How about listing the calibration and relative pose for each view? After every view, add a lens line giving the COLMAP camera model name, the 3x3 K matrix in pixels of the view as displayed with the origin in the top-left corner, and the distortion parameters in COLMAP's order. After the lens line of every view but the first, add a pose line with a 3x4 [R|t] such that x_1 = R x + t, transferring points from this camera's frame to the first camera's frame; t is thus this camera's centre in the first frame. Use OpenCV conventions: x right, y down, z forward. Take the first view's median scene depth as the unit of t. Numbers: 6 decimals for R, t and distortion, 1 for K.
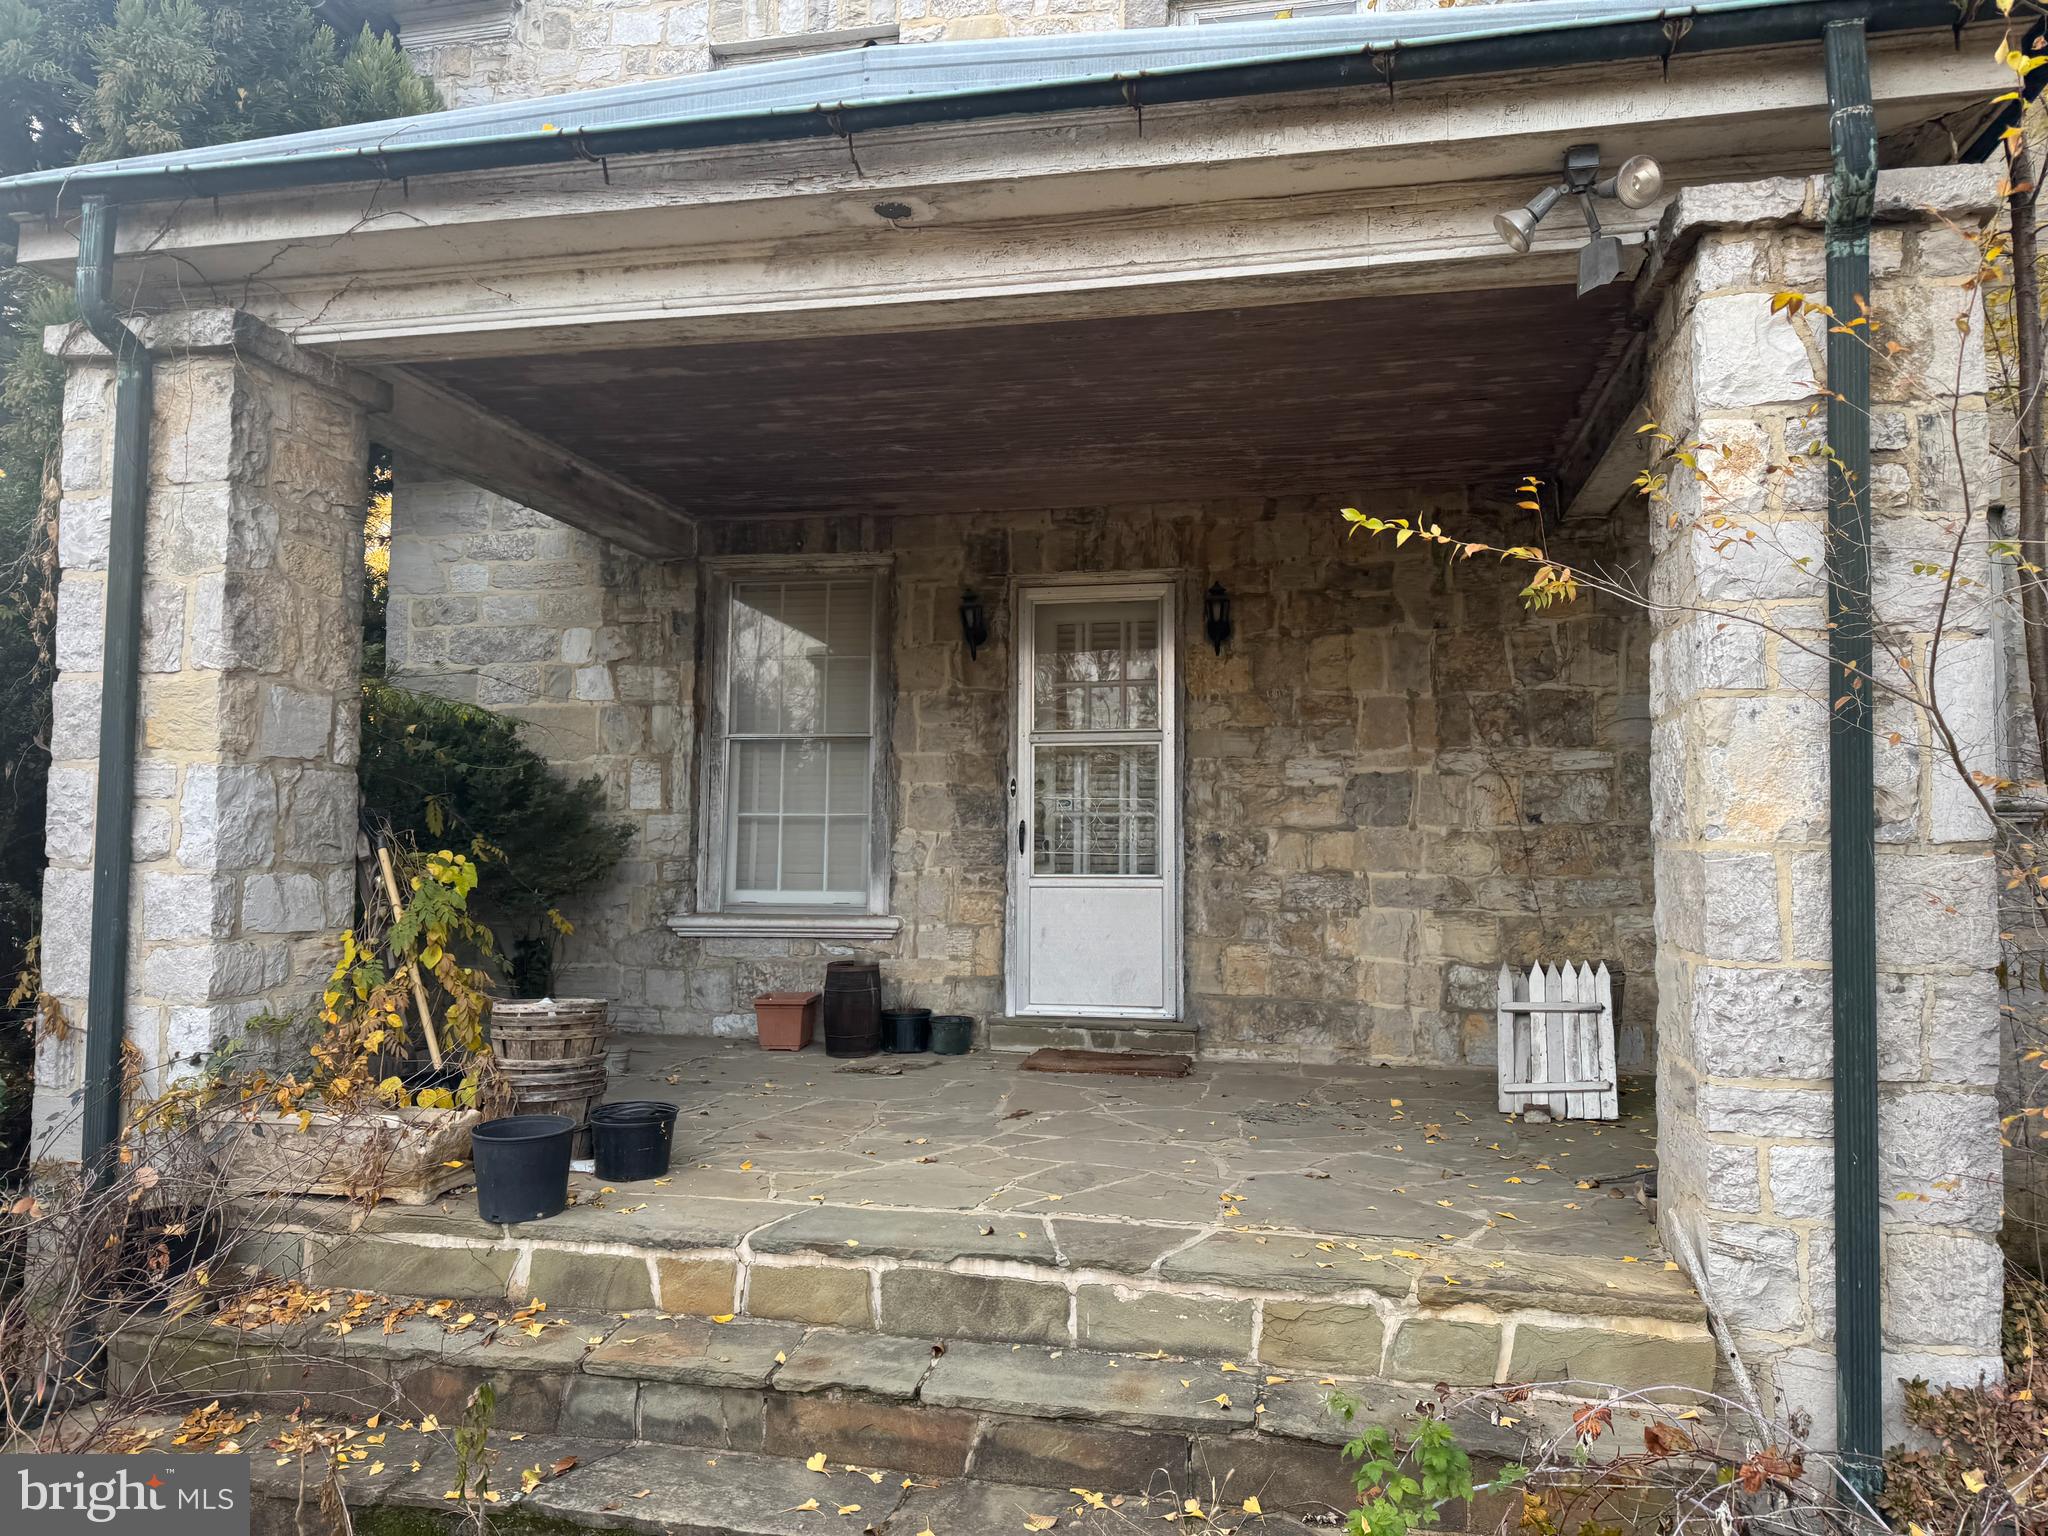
lens RADIAL K [[1422.3, 0, 1030.9], [0, 1422.3, 787.4], [0, 0, 1]] dist [0.042107, -0.044715]
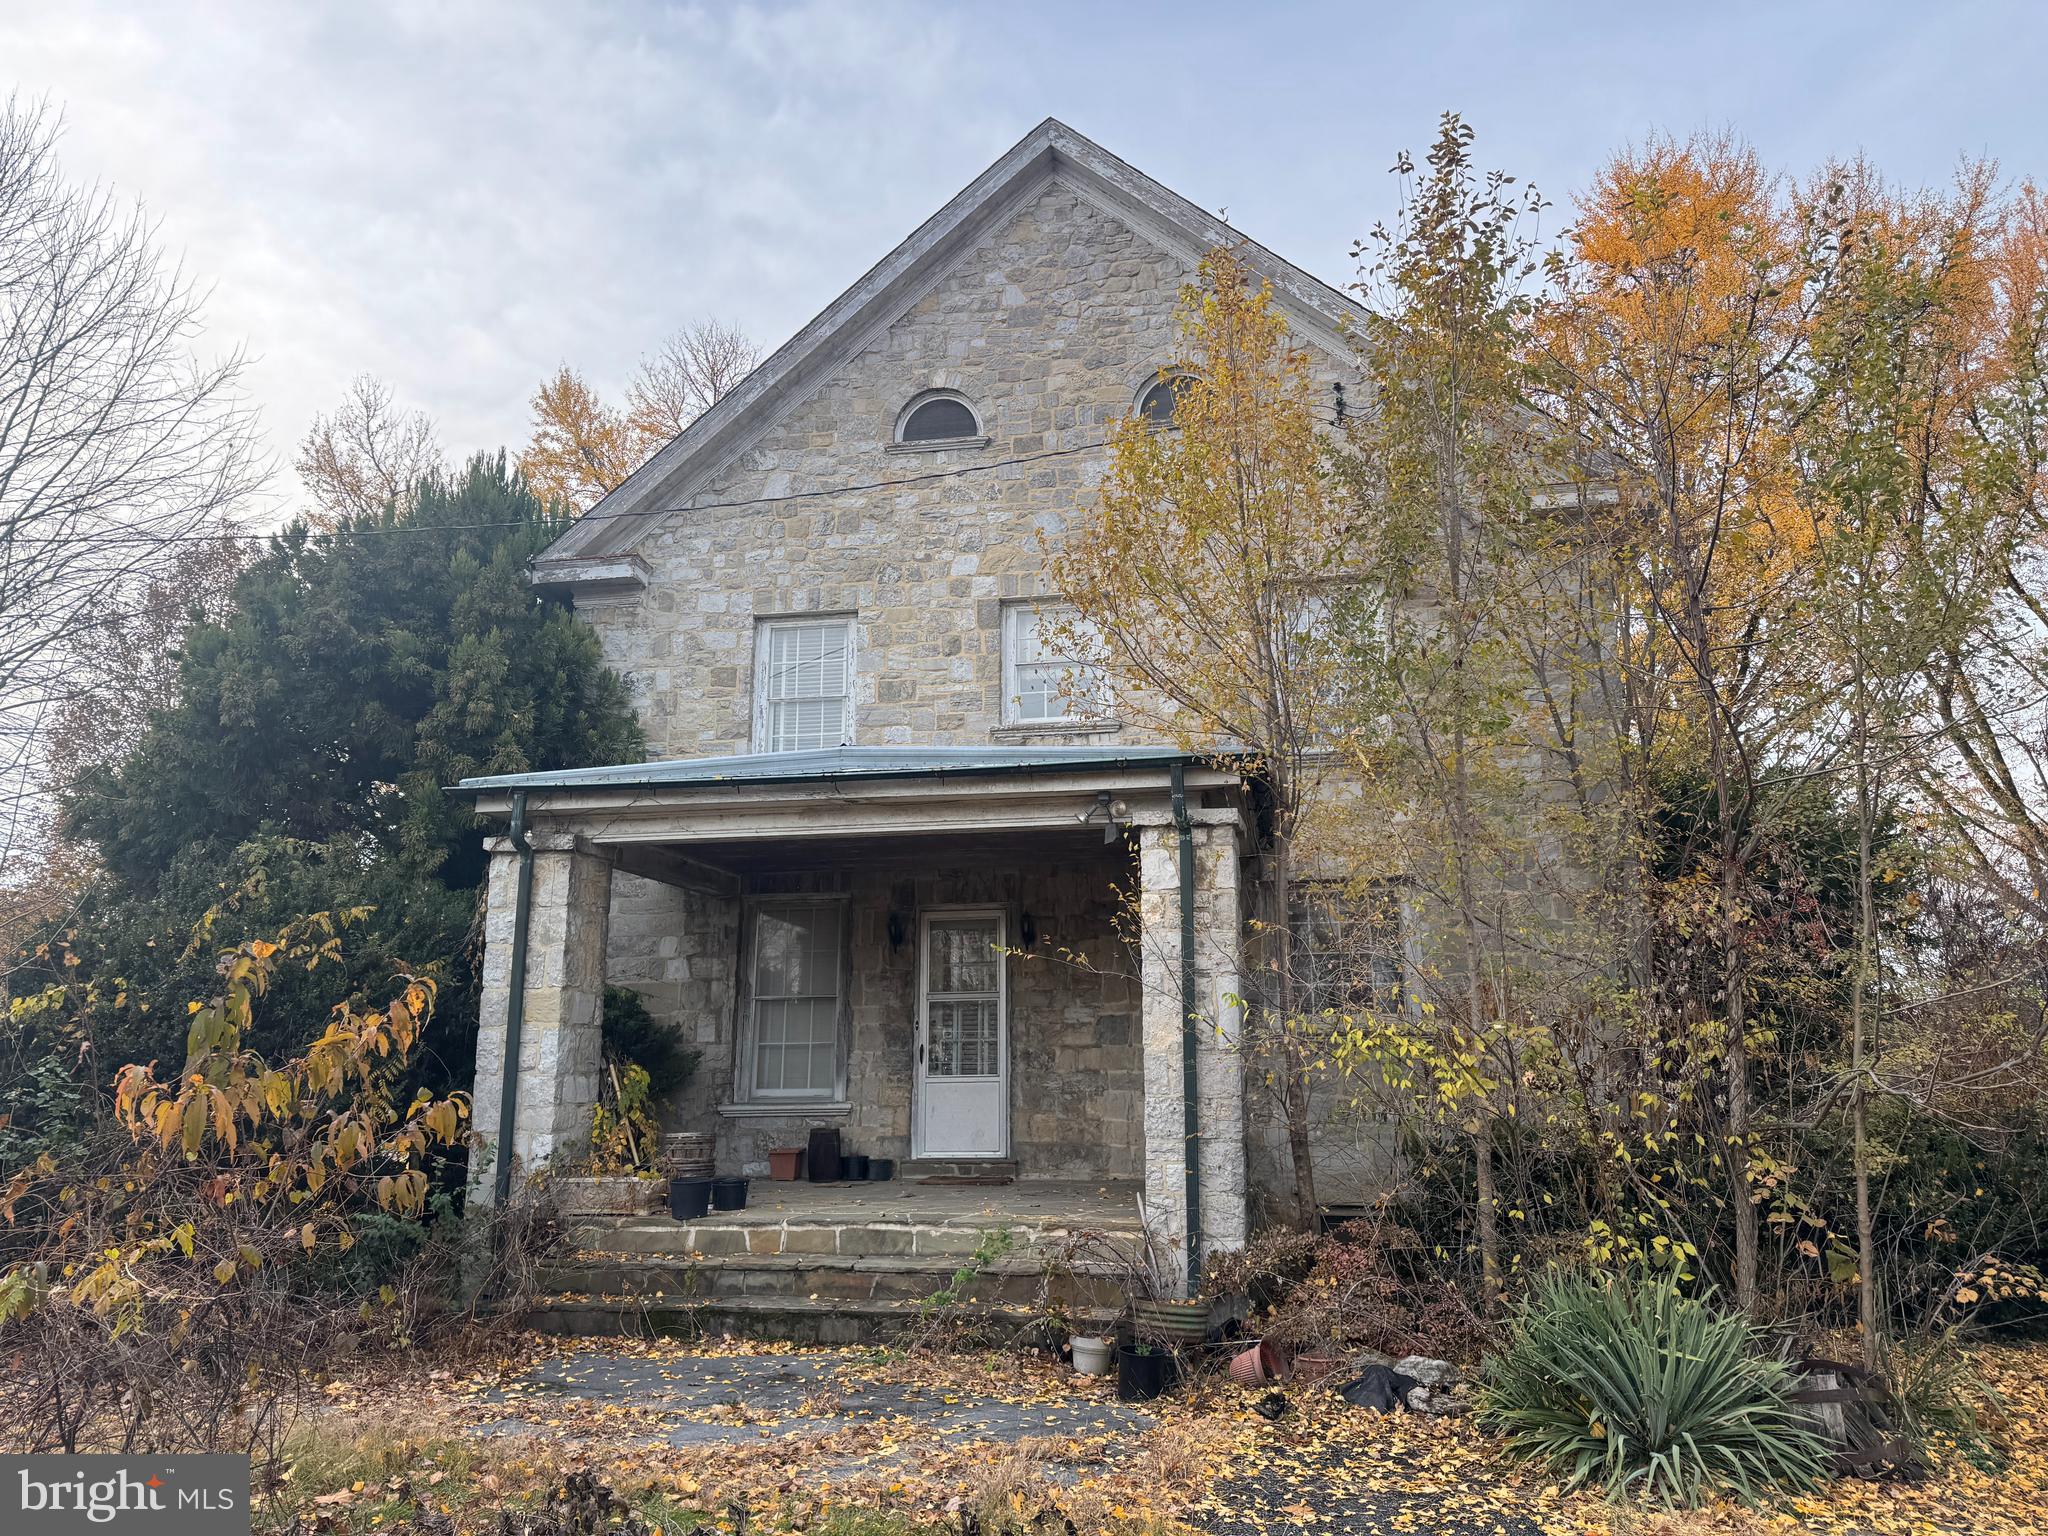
lens RADIAL K [[1426.7, 0, 1032.3], [0, 1426.7, 765.9], [0, 0, 1]] dist [0.126232, -0.135287]
pose [[0.999609, -0.007479, 0.026954, 0.143911], [0.011844, 0.986122, -0.165601, -0.035921], [-0.025341, 0.165856, 0.985824, -1.383143]]
